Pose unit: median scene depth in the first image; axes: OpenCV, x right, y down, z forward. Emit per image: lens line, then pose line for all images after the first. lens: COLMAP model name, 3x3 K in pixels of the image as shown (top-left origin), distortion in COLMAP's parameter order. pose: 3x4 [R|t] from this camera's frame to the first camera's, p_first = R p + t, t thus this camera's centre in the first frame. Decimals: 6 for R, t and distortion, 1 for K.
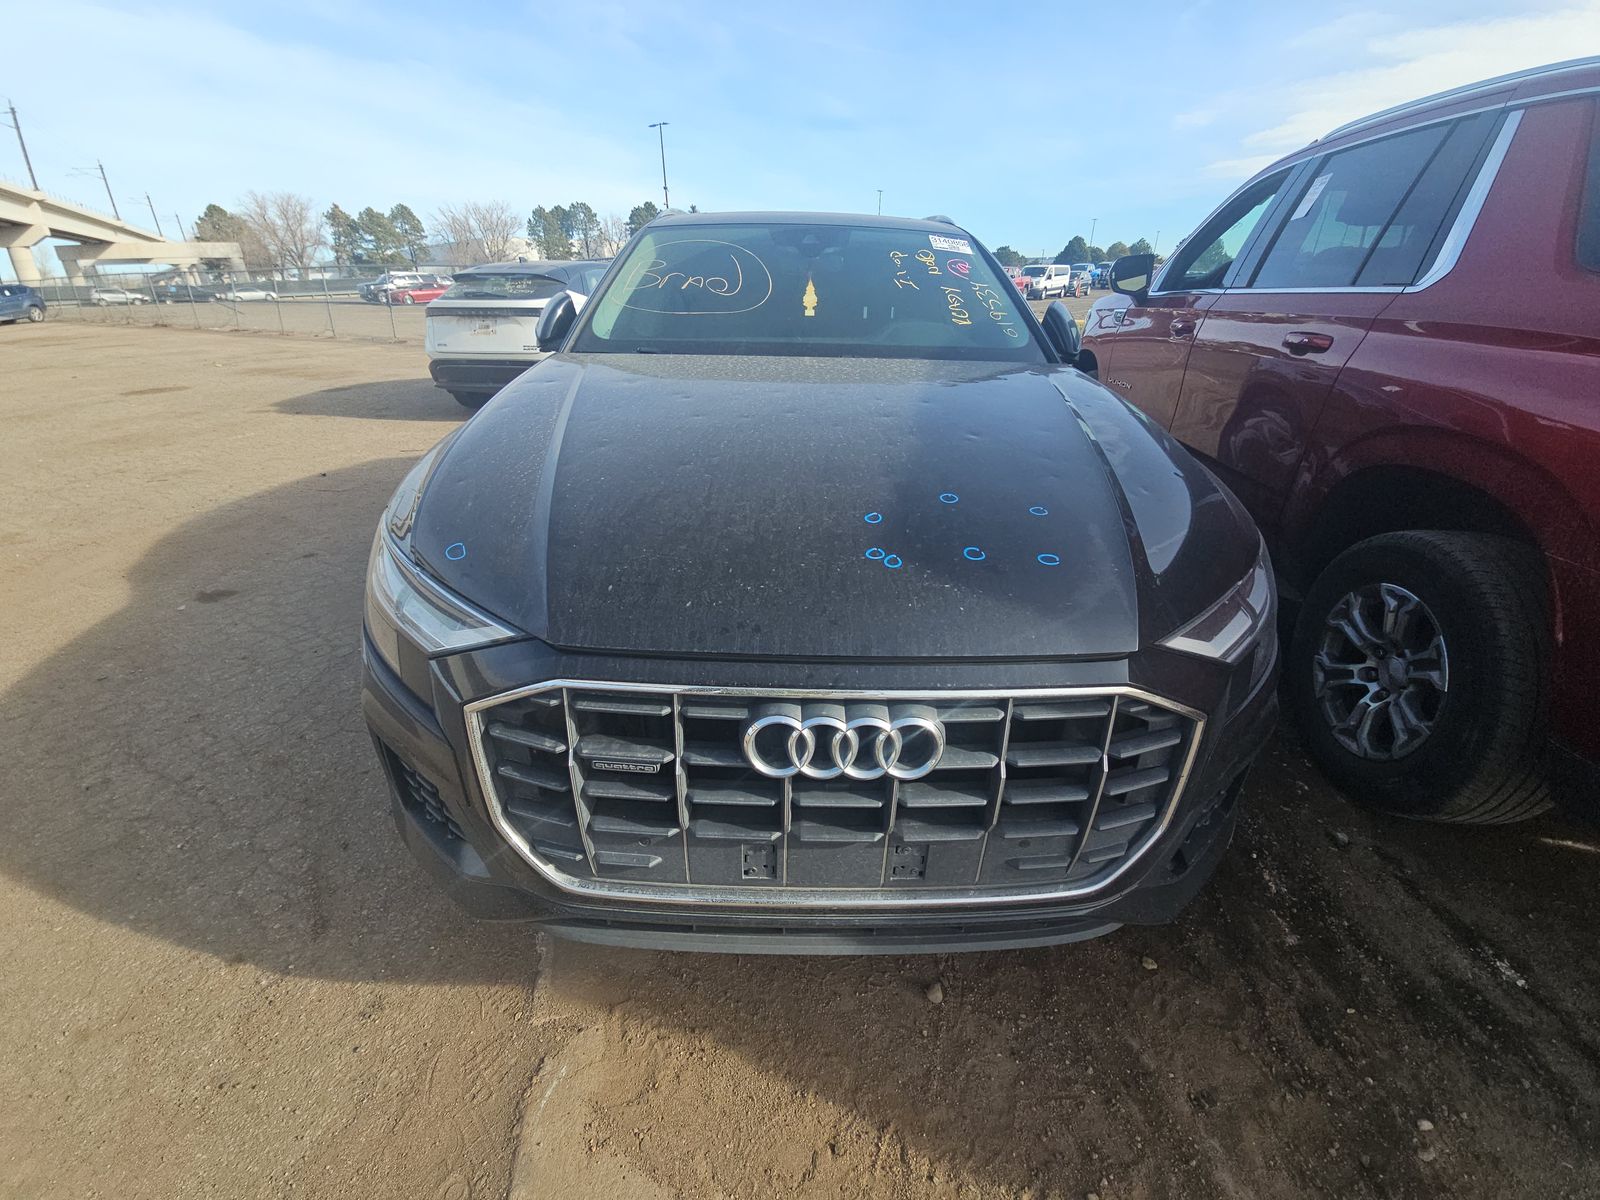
lens RADIAL K [[647.6, 0, 791.3], [0, 647.6, 597.3], [0, 0, 1]] dist [0.008561, -0.004896]
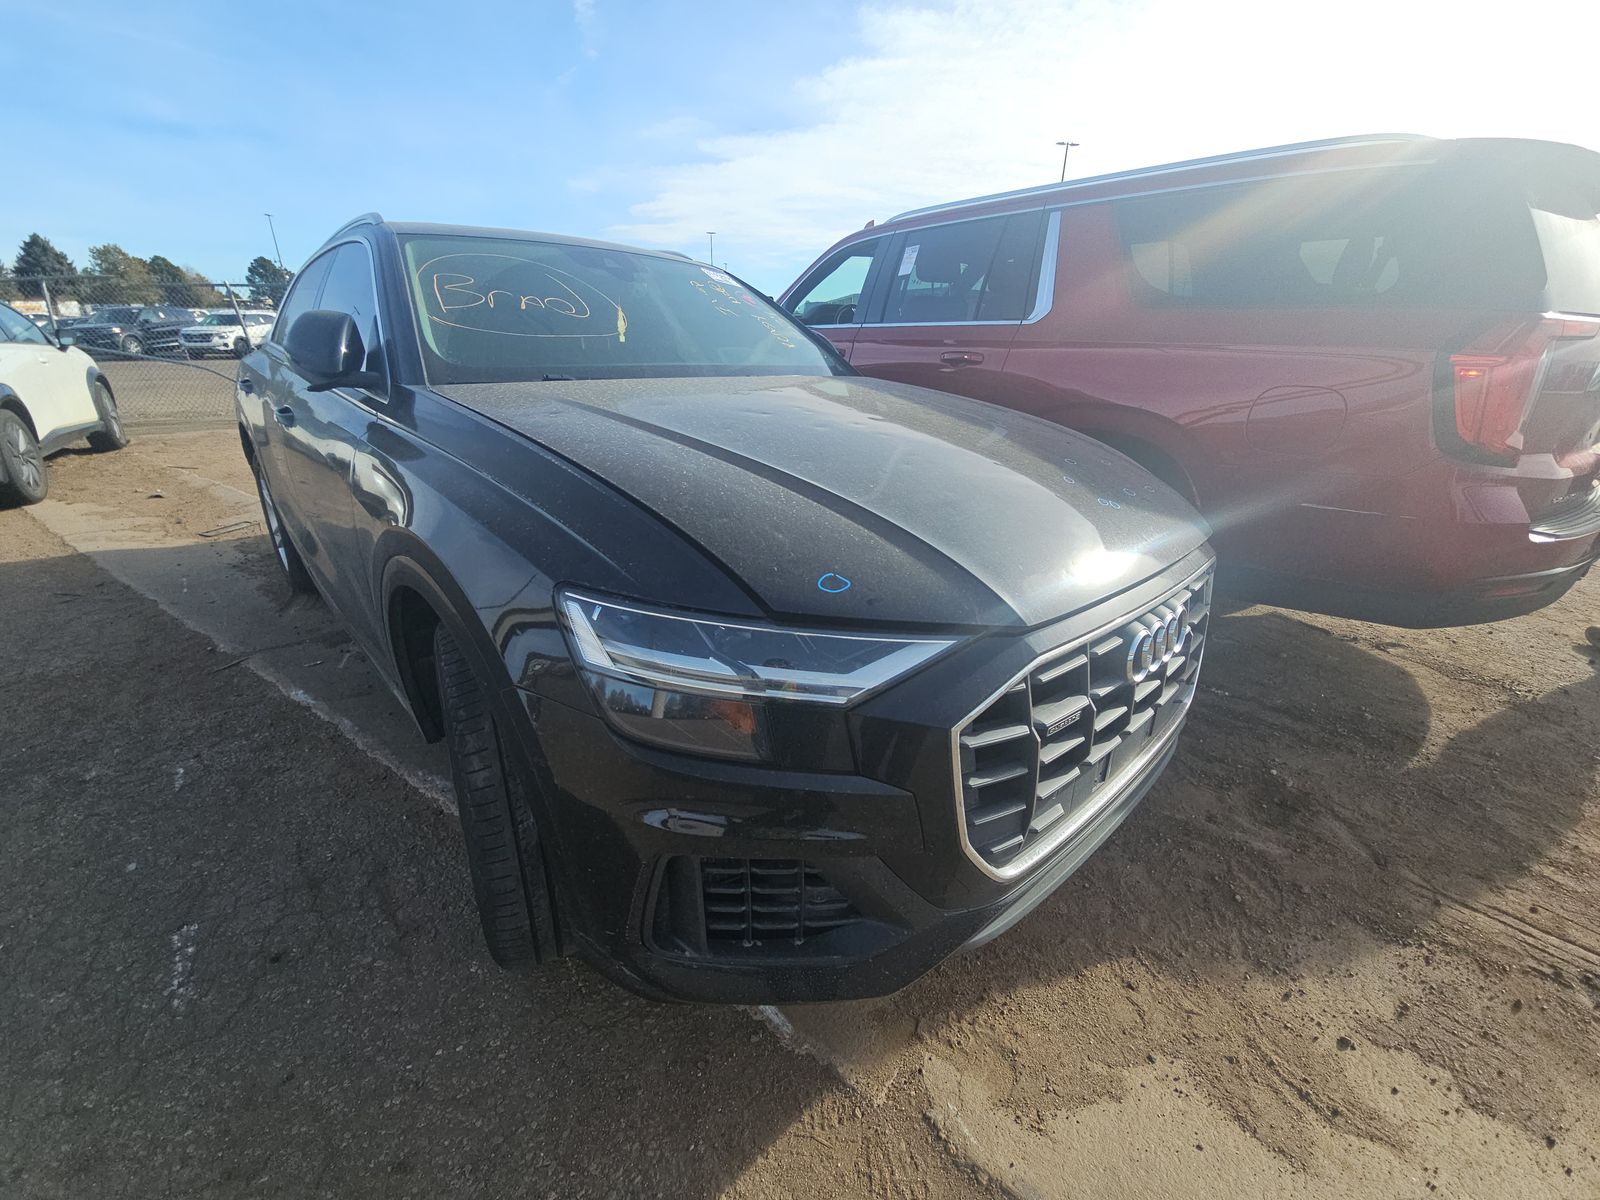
lens RADIAL K [[647.6, 0, 795.9], [0, 647.6, 603.7], [0, 0, 1]] dist [0.008561, -0.004896]
pose [[0.747050, -0.258015, 0.612654, -0.888487], [0.287246, 0.956415, 0.052529, -0.082822], [-0.599505, 0.136741, 0.788604, 0.285396]]
